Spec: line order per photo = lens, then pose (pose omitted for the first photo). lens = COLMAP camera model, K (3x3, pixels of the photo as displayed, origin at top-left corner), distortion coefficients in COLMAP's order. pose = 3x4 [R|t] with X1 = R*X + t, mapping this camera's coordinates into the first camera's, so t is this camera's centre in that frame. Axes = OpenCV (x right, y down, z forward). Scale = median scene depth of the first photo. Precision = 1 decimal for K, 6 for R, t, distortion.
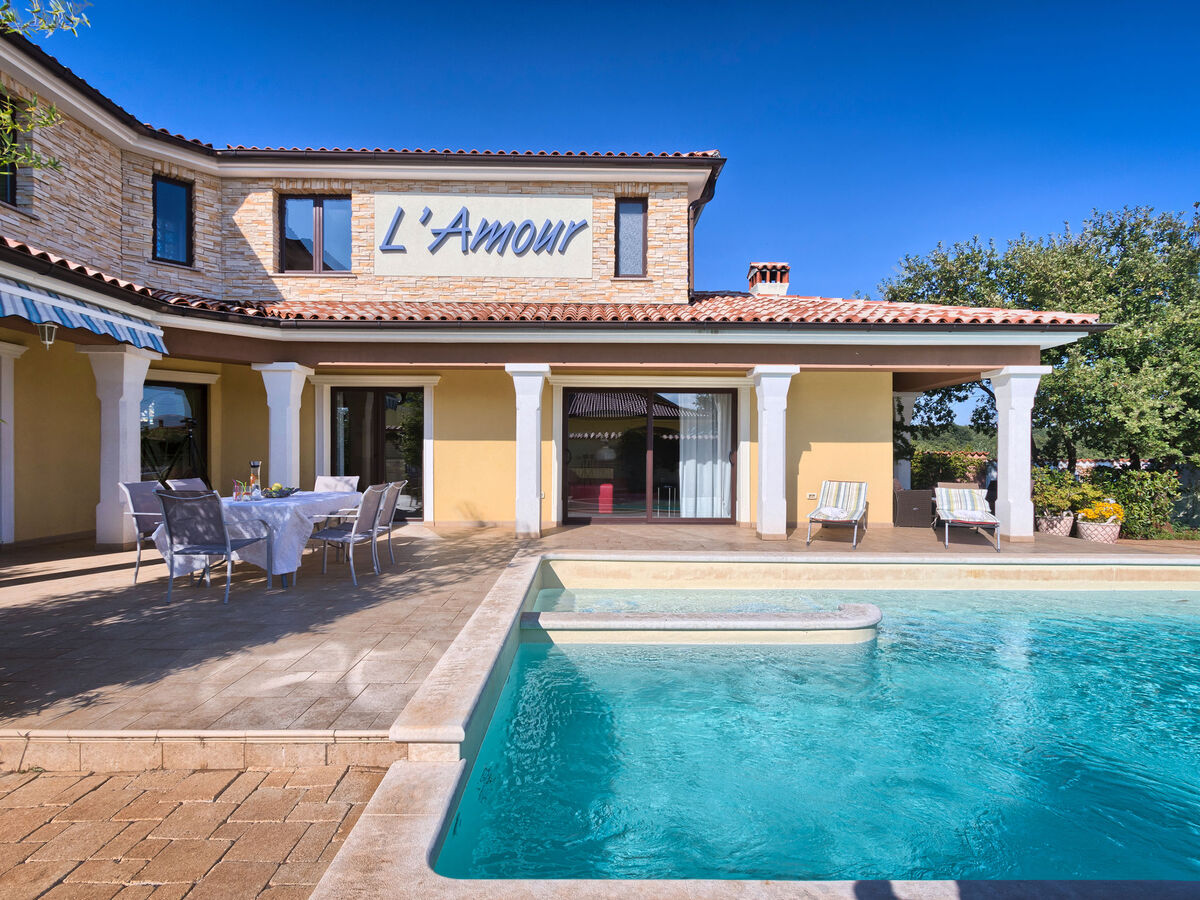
lens RADIAL K [[612.7, 0, 594.7], [0, 612.7, 459.8], [0, 0, 1]] dist [0.003870, -0.000053]
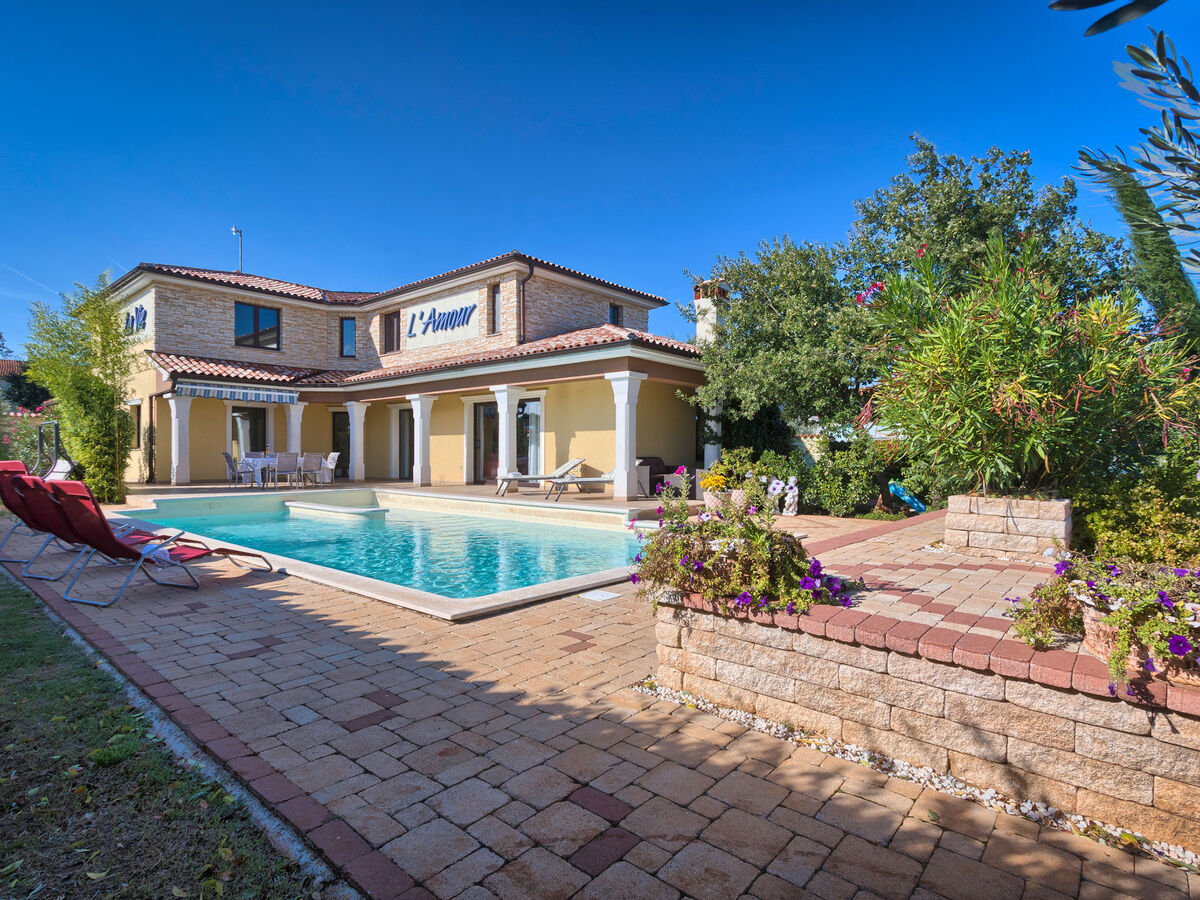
lens RADIAL K [[626.1, 0, 598.0], [0, 626.1, 459.0], [0, 0, 1]] dist [0.004548, -0.000616]
pose [[0.752350, 0.002577, -0.658759, 1.373268], [-0.004754, 0.999988, -0.001517, 0.037436], [0.658747, 0.004273, 0.752353, -0.072138]]
